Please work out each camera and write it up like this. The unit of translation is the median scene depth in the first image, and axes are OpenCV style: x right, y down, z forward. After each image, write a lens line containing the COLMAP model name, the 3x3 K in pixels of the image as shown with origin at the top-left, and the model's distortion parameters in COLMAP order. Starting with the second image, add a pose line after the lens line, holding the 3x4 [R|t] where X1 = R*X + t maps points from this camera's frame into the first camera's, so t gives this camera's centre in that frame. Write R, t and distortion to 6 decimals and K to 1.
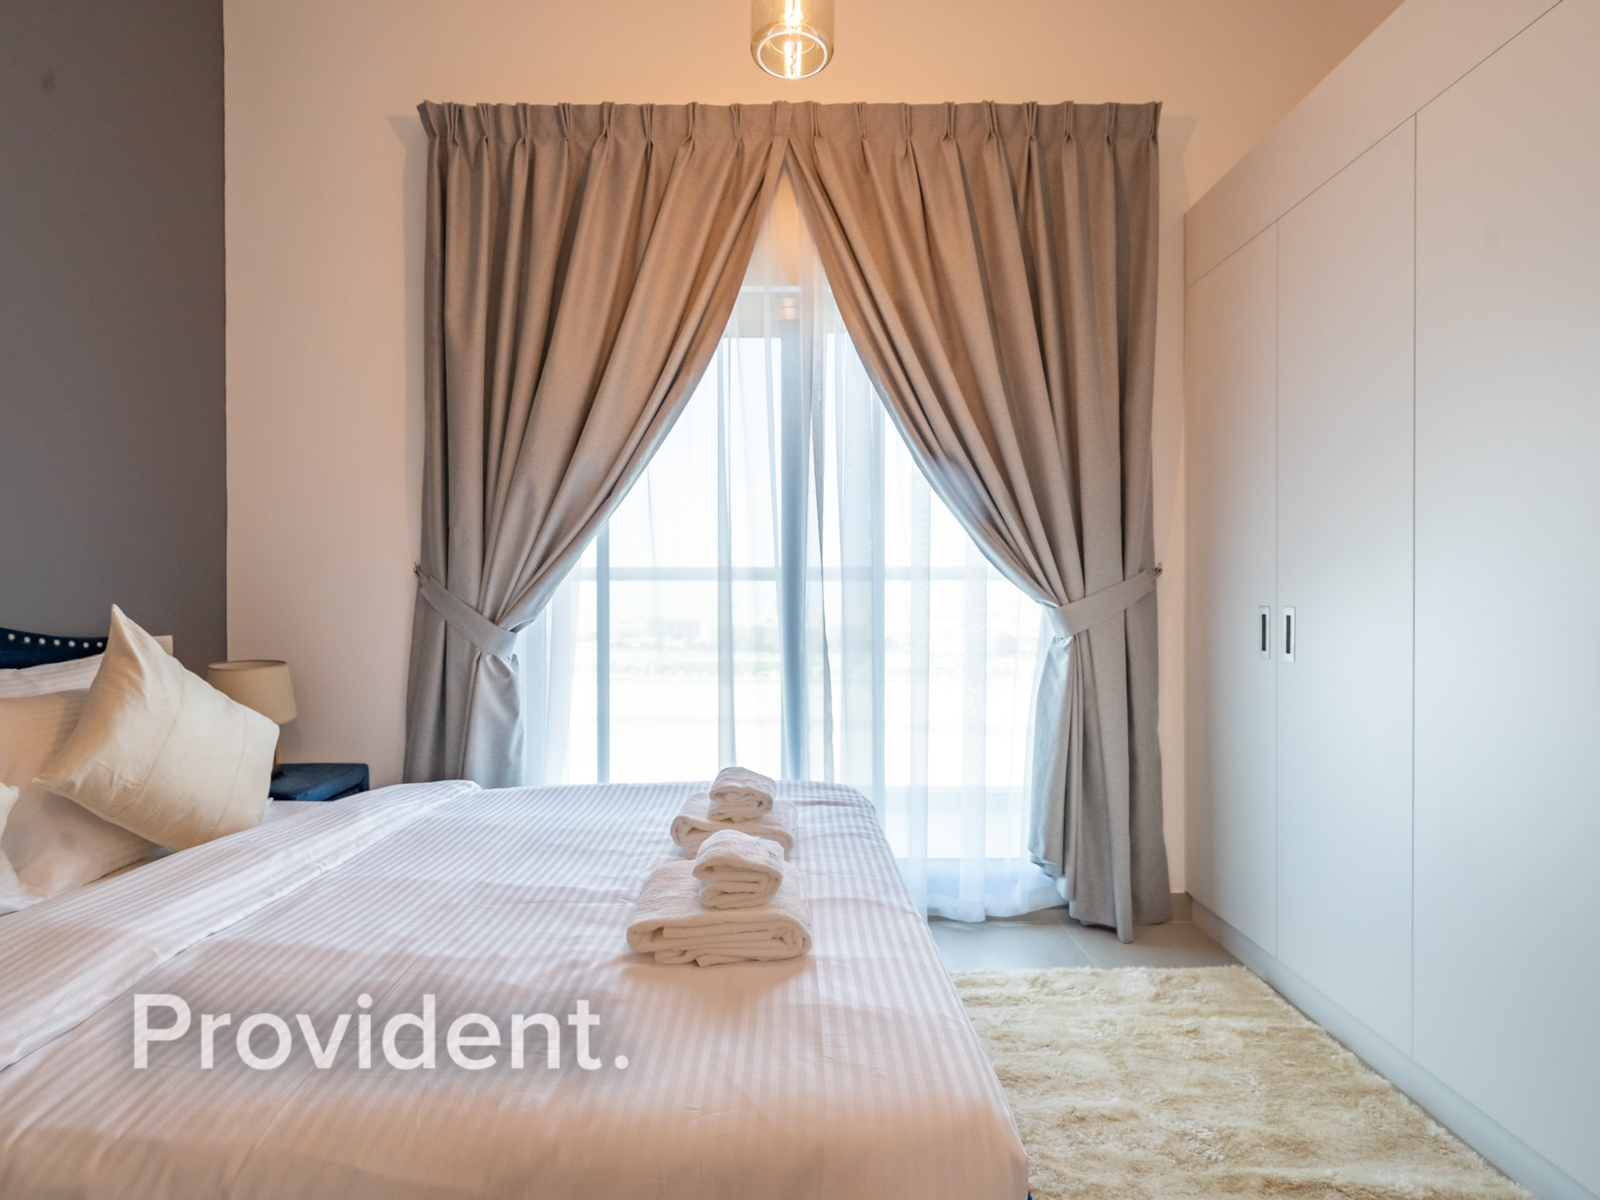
lens RADIAL K [[831.4, 0, 777.2], [0, 831.4, 600.8], [0, 0, 1]] dist [0.002245, -0.000881]
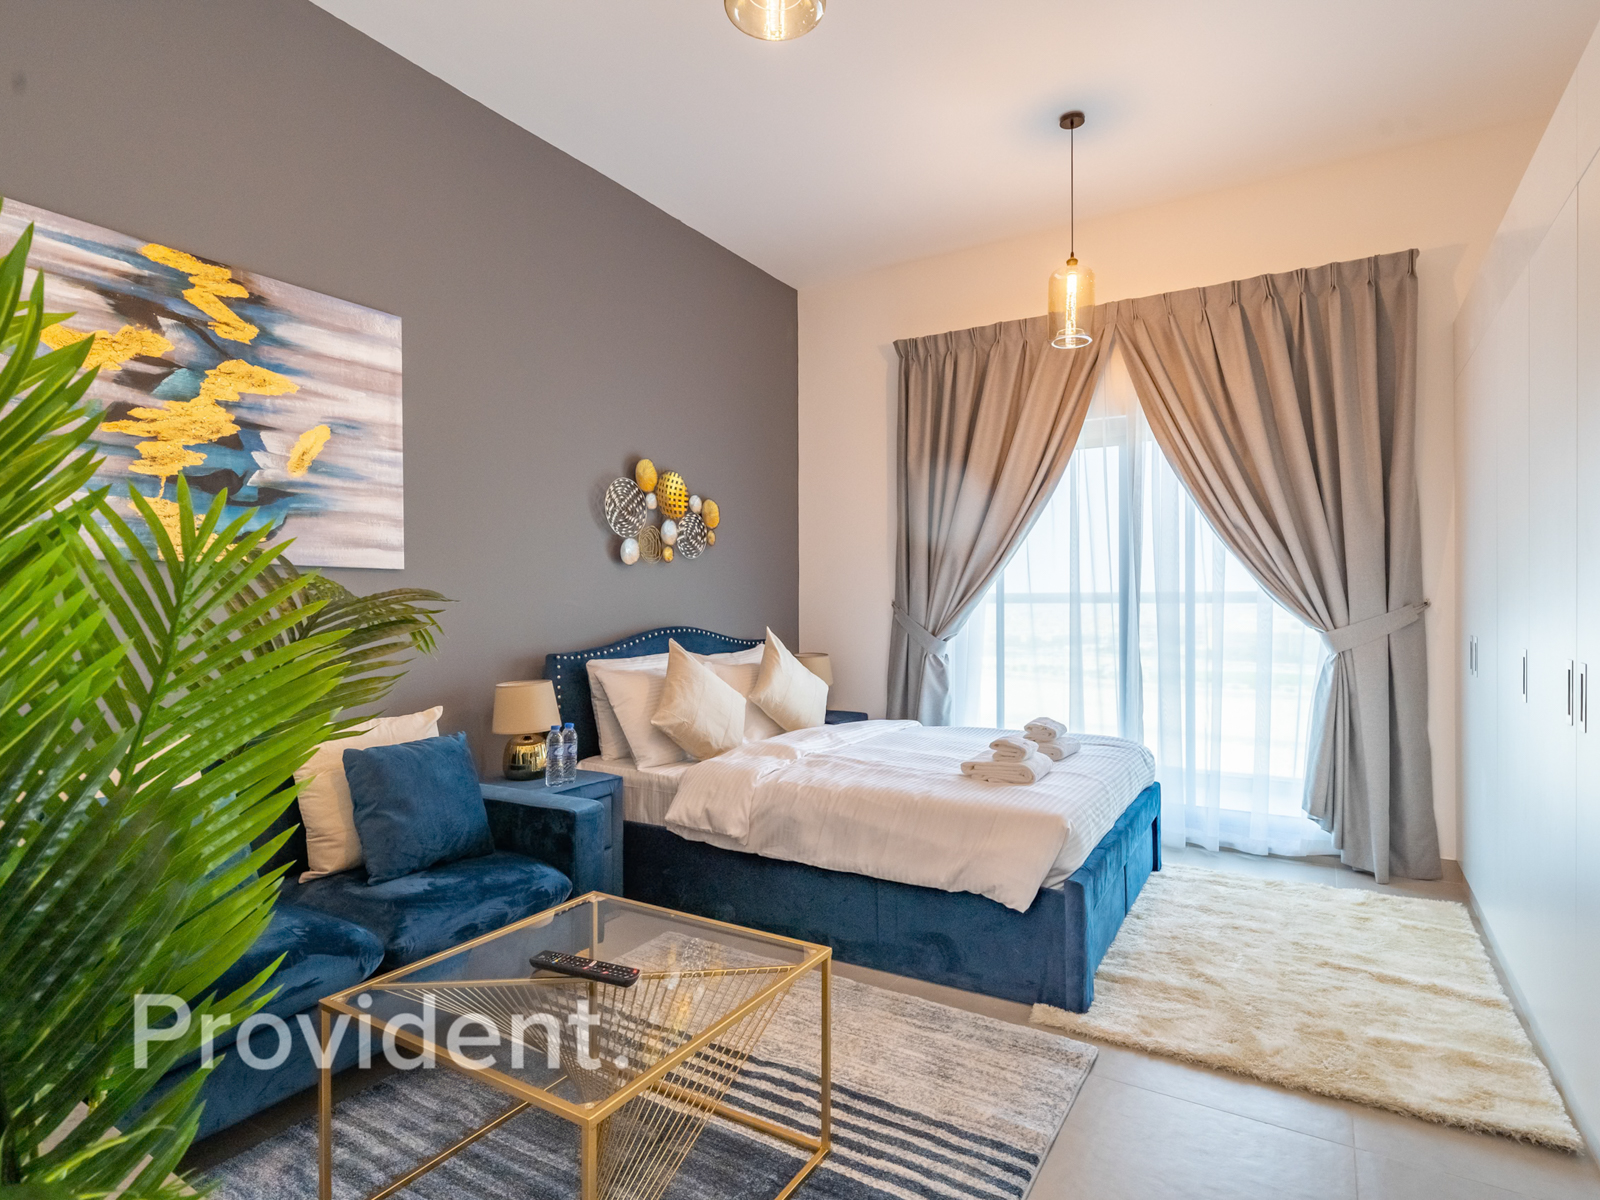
lens RADIAL K [[831.4, 0, 790.7], [0, 831.4, 606.5], [0, 0, 1]] dist [0.002245, -0.000881]
pose [[0.852170, 0.000812, -0.523265, 0.306553], [0.000608, 0.999997, 0.002541, -0.037046], [0.523265, -0.002483, 0.852167, -0.619607]]
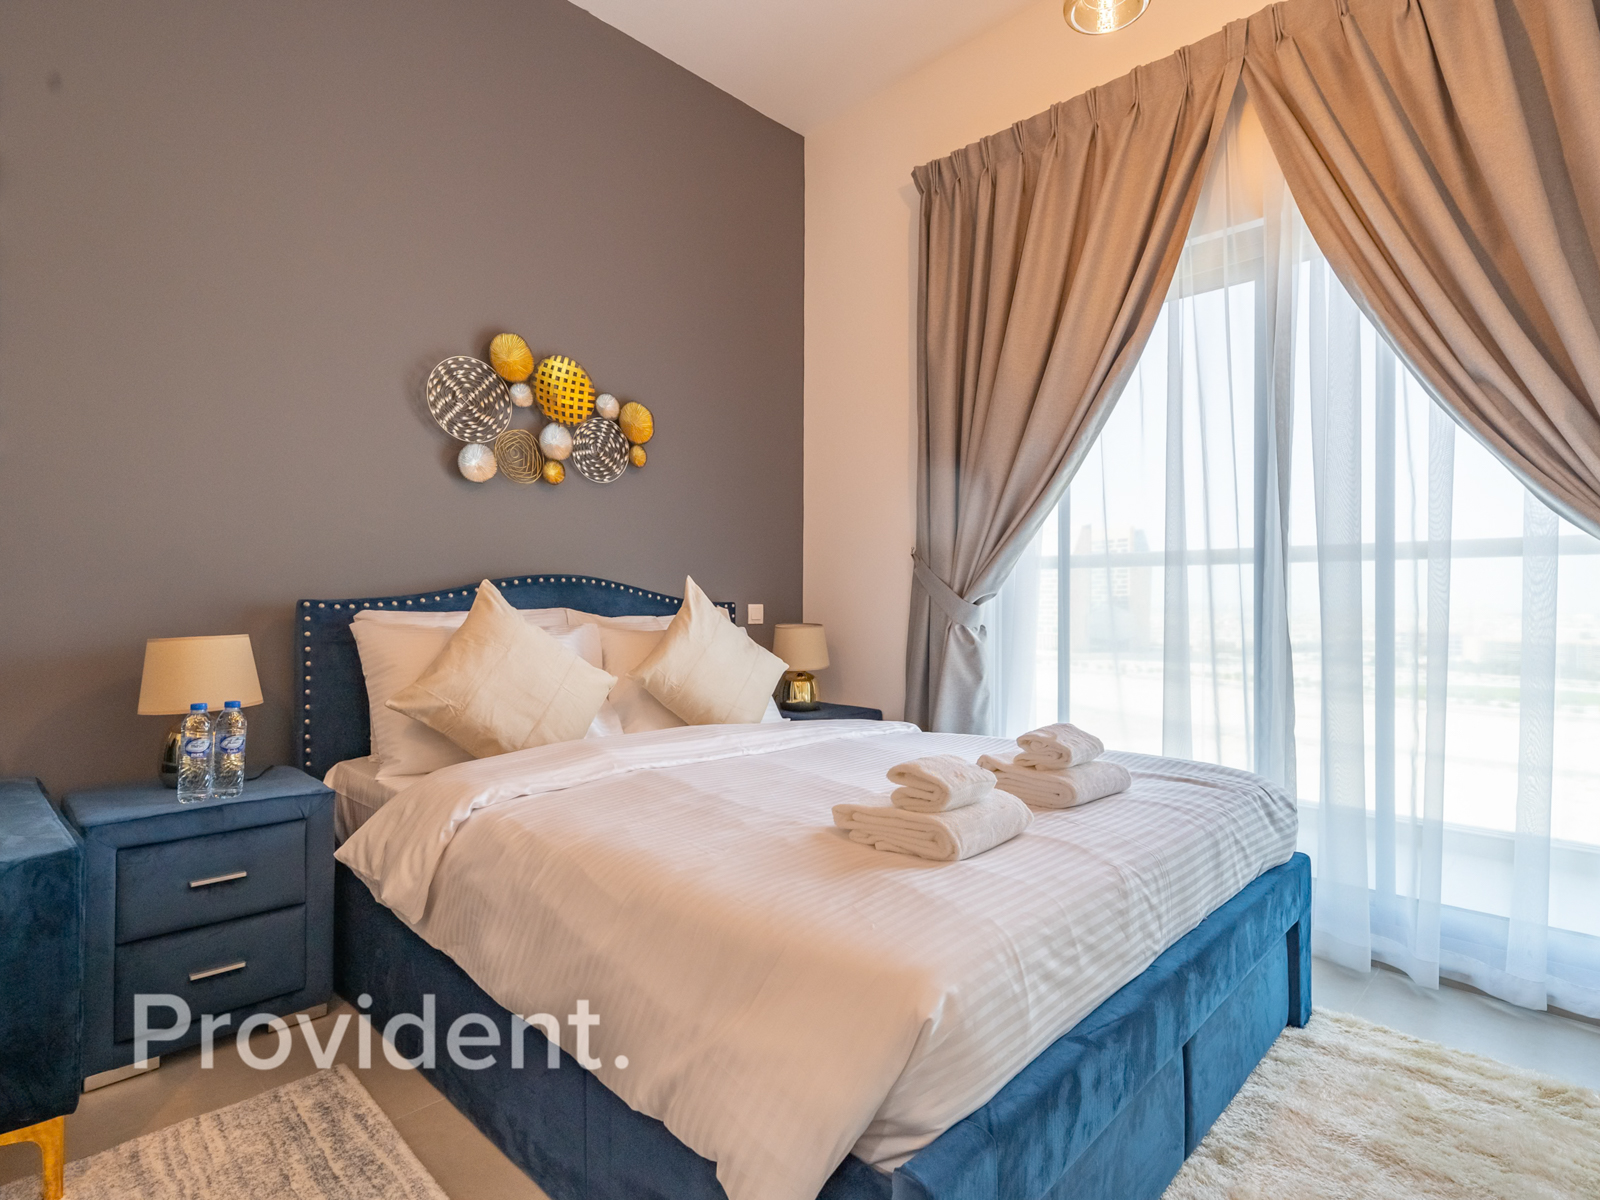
lens RADIAL K [[831.4, 0, 791.3], [0, 831.4, 592.5], [0, 0, 1]] dist [0.002245, -0.000881]
pose [[0.712672, 0.000388, -0.701497, 0.296480], [-0.010479, 0.999894, -0.010092, 0.035580], [0.701419, 0.014543, 0.712601, 0.019674]]
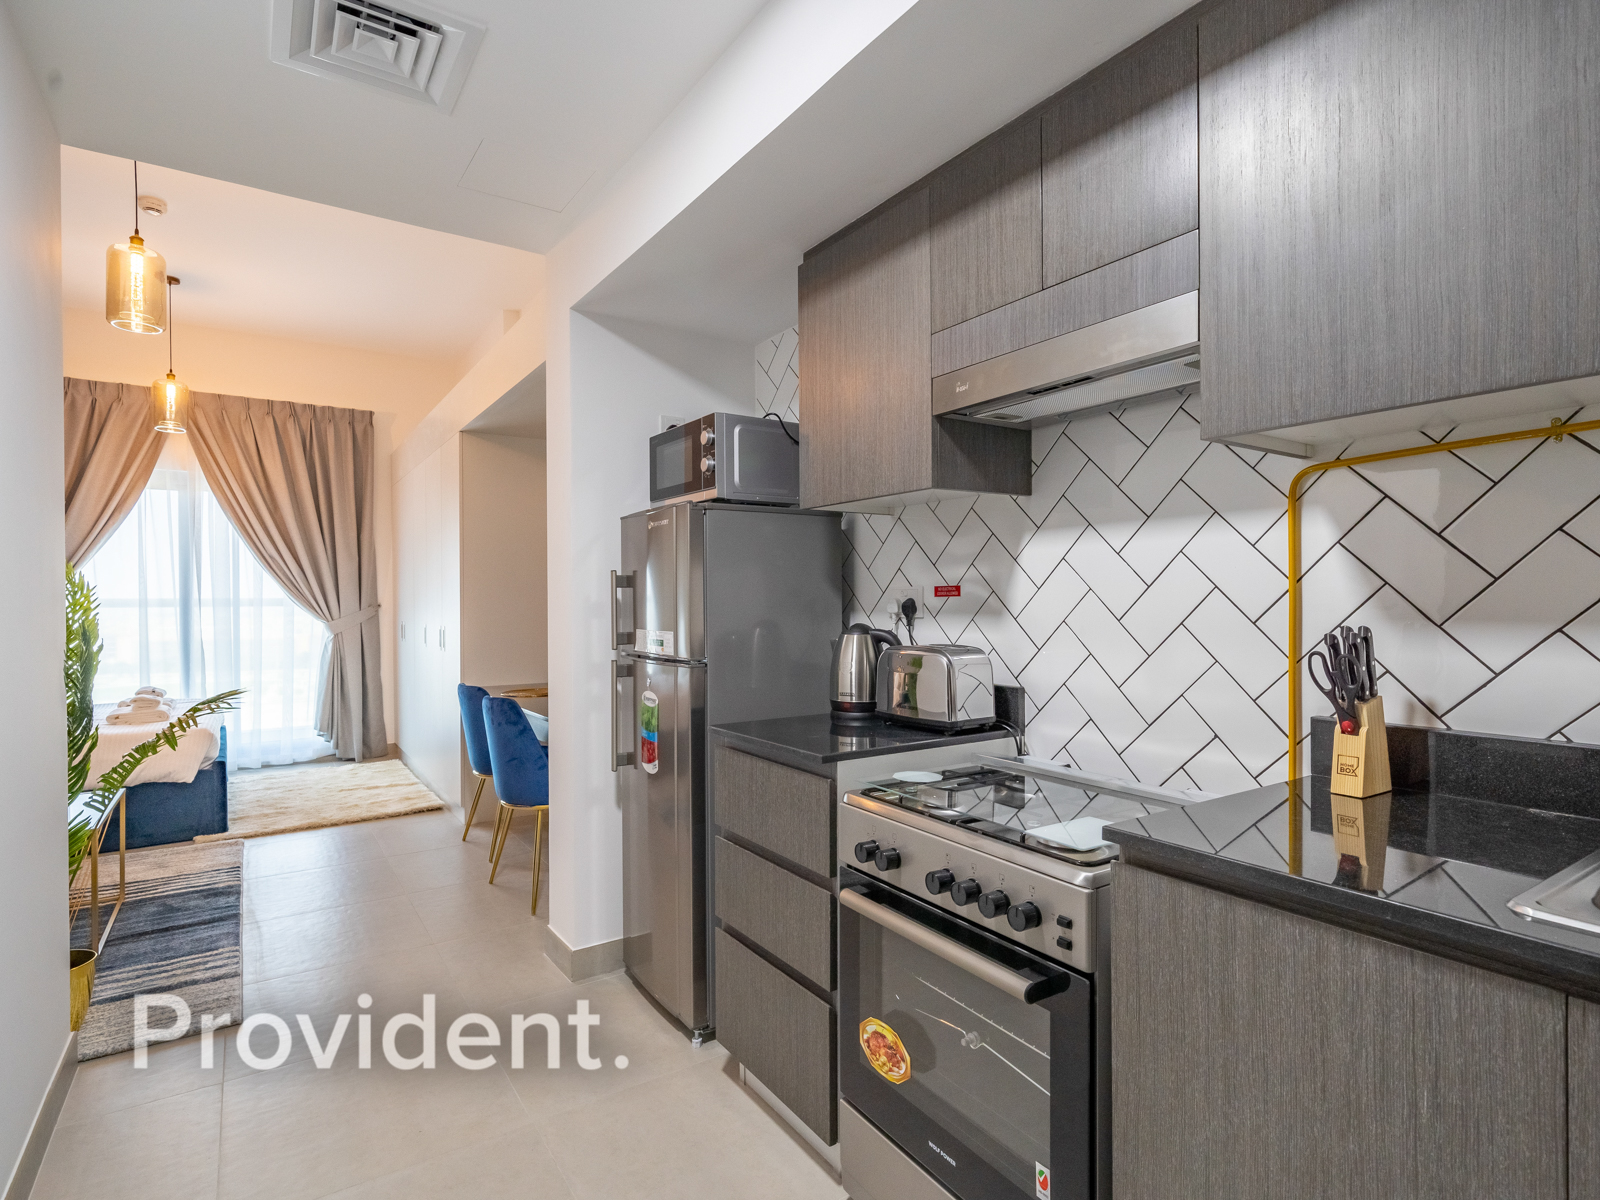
lens RADIAL K [[831.4, 0, 803.1], [0, 831.4, 605.1], [0, 0, 1]] dist [0.002245, -0.000881]
pose [[0.822520, -0.005452, 0.568710, 0.111938], [0.006239, 0.999980, 0.000562, -0.034172], [-0.568702, 0.003086, 0.822538, -1.660585]]
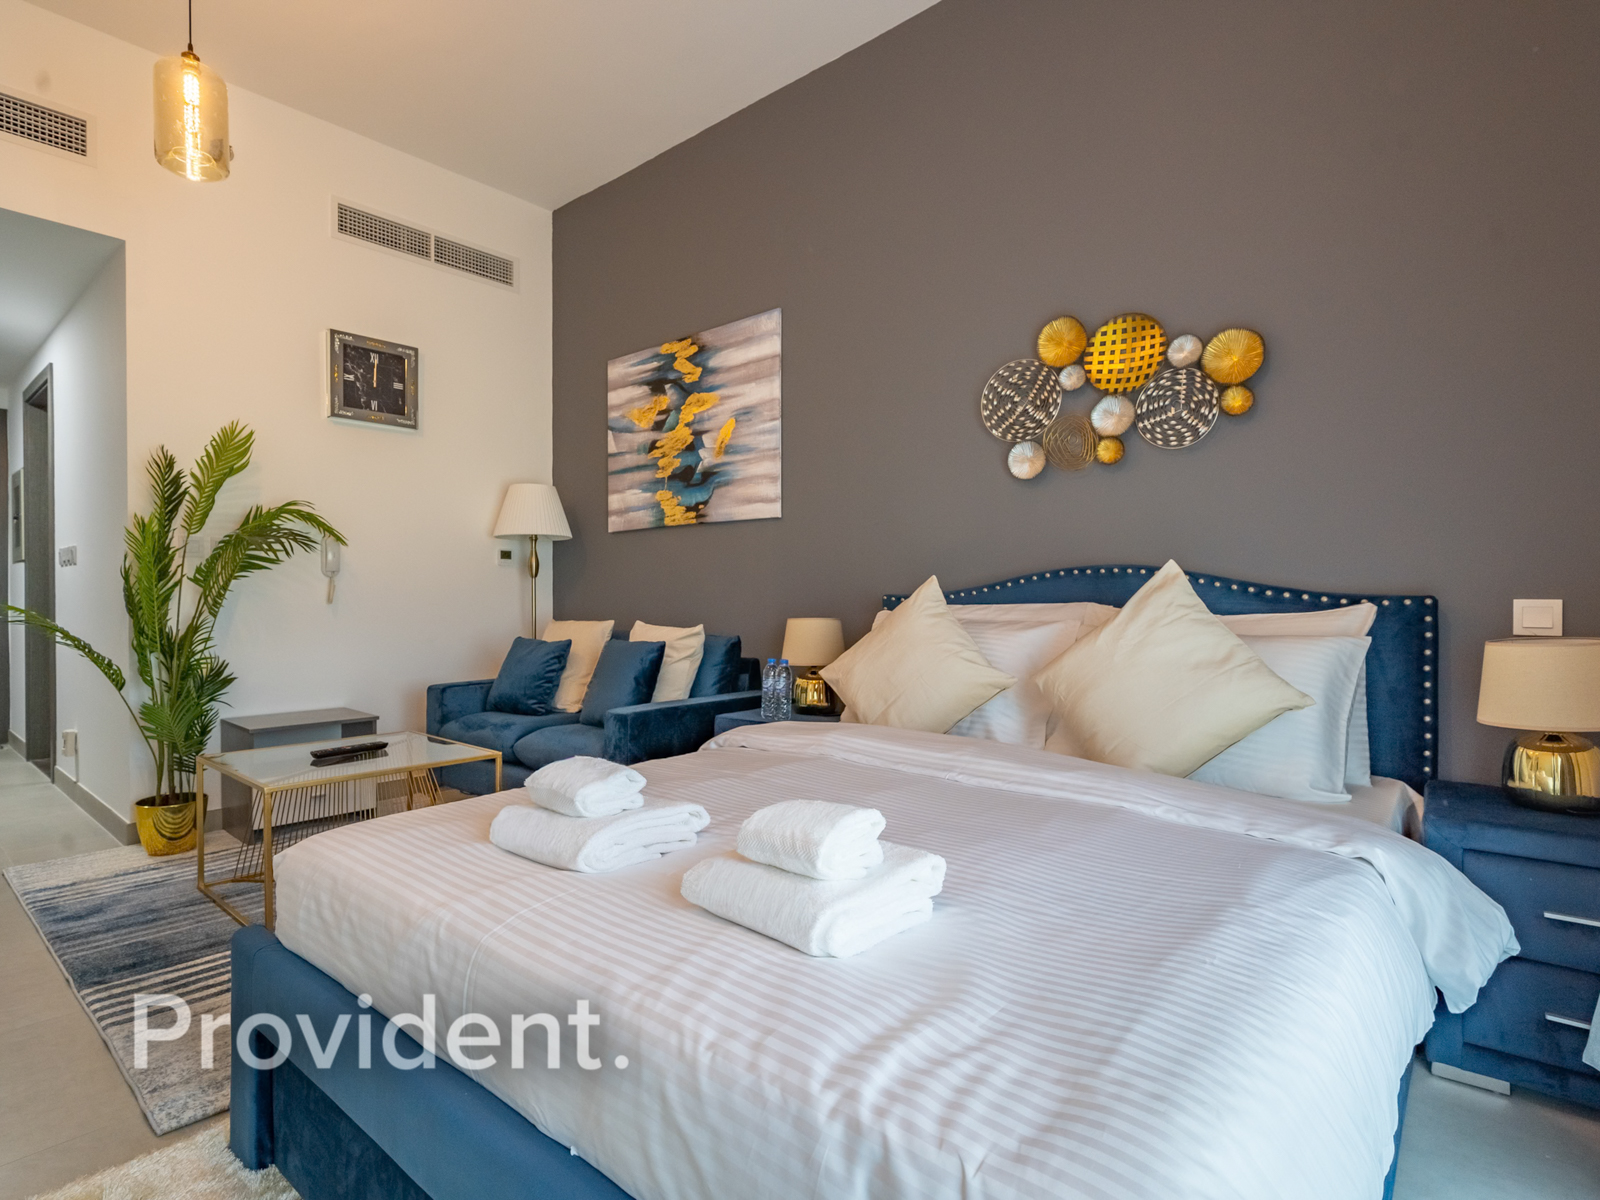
lens RADIAL K [[831.4, 0, 782.3], [0, 831.4, 602.3], [0, 0, 1]] dist [0.002245, -0.000881]
pose [[-0.655100, 0.014689, -0.755400, 0.298508], [0.001248, 0.999831, 0.018360, 0.028966], [0.755542, 0.011085, -0.655007, 0.929908]]
